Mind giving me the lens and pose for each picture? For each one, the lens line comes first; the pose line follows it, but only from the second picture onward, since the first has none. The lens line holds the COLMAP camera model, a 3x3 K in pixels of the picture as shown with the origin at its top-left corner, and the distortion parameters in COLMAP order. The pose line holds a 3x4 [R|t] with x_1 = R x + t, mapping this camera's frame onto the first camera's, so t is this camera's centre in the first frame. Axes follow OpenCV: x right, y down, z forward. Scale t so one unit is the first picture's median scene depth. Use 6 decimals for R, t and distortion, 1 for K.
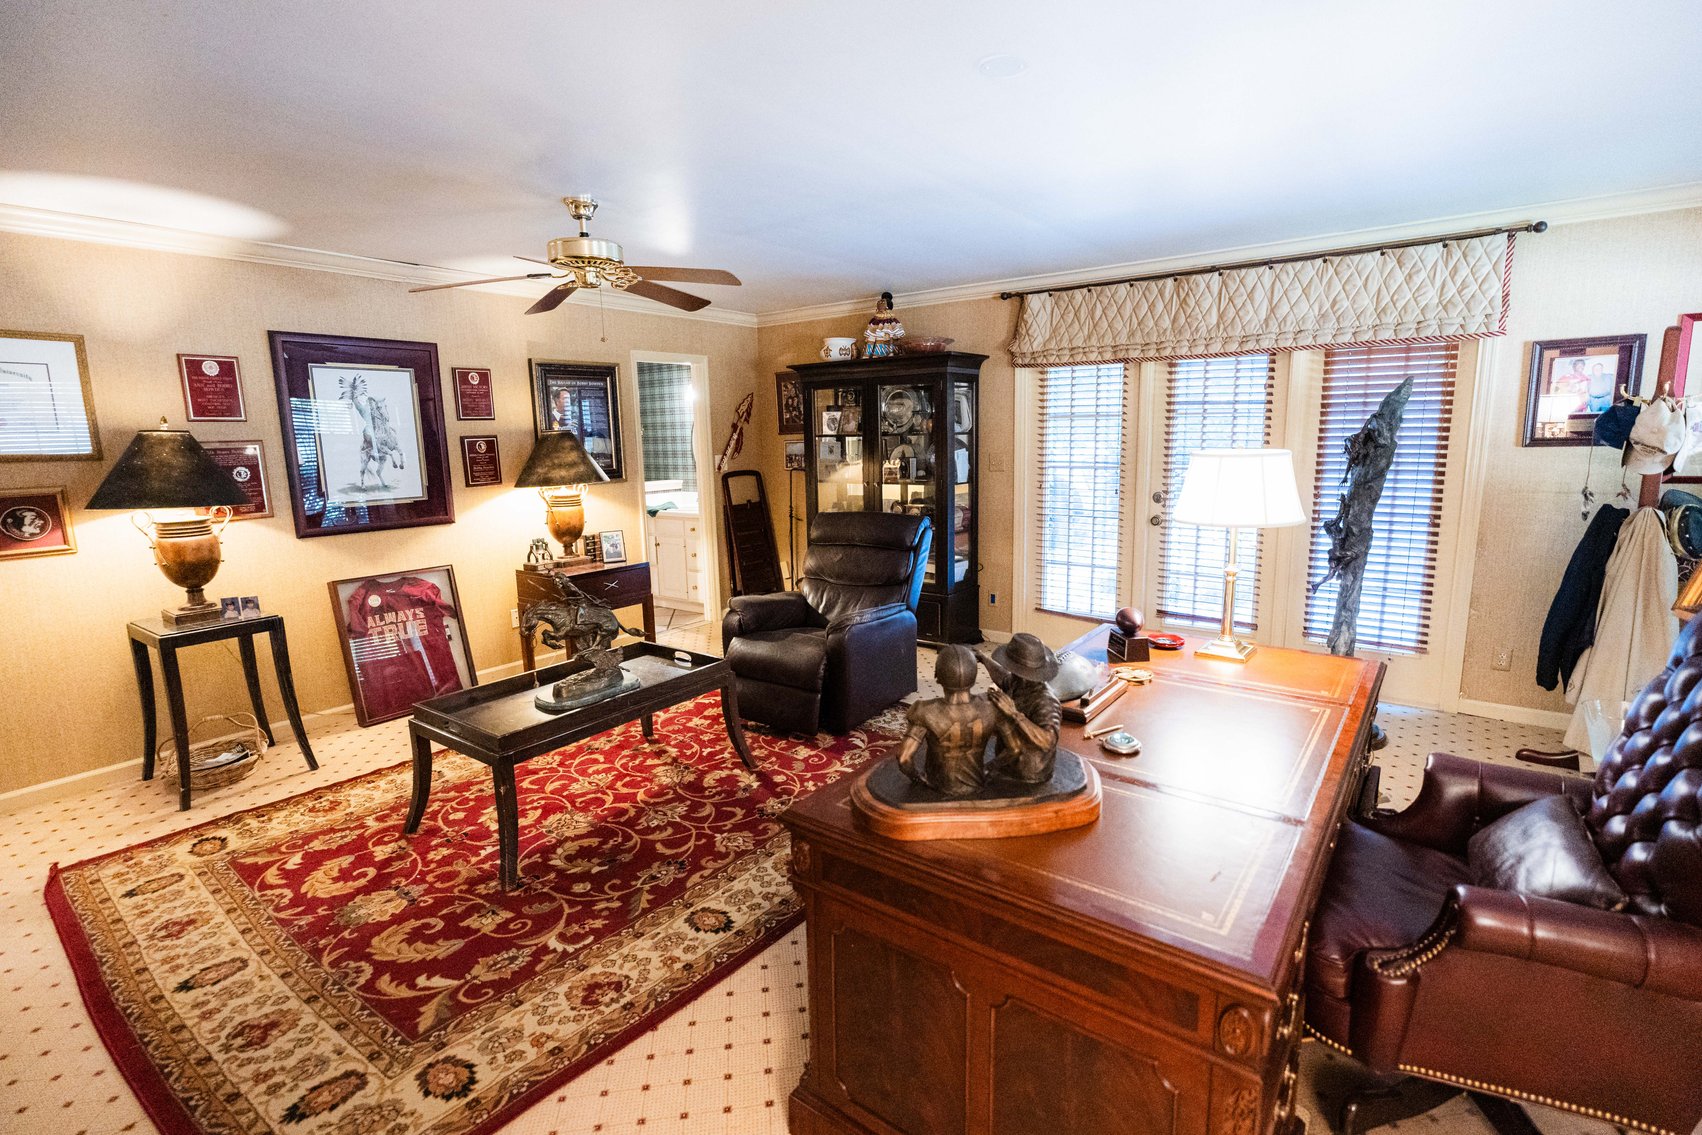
lens RADIAL K [[799.4, 0, 855.6], [0, 799.4, 572.5], [0, 0, 1]] dist [0.000540, 0.001385]
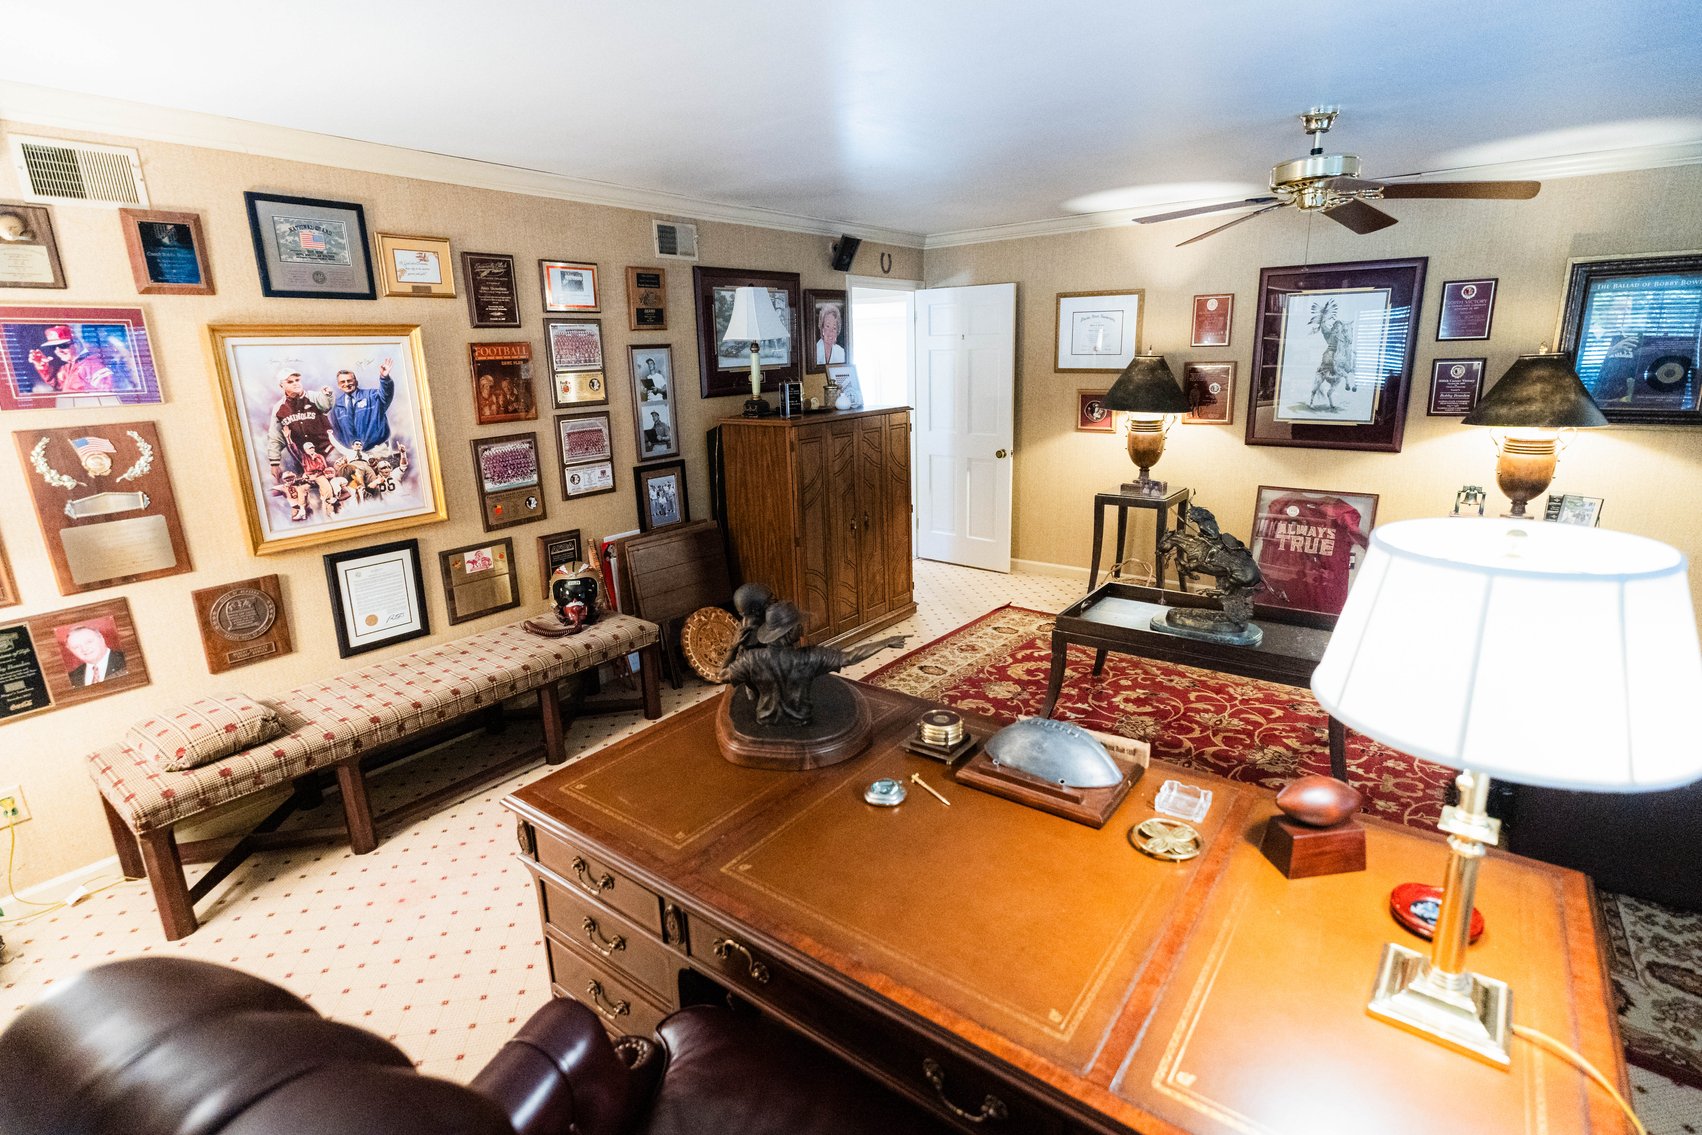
lens RADIAL K [[809.6, 0, 872.8], [0, 809.6, 551.9], [0, 0, 1]] dist [0.000175, 0.000539]
pose [[0.012050, 0.265092, -0.964148, 0.594611], [-0.151308, 0.953598, 0.260300, -0.141334], [0.988413, 0.142747, 0.051601, 0.479497]]
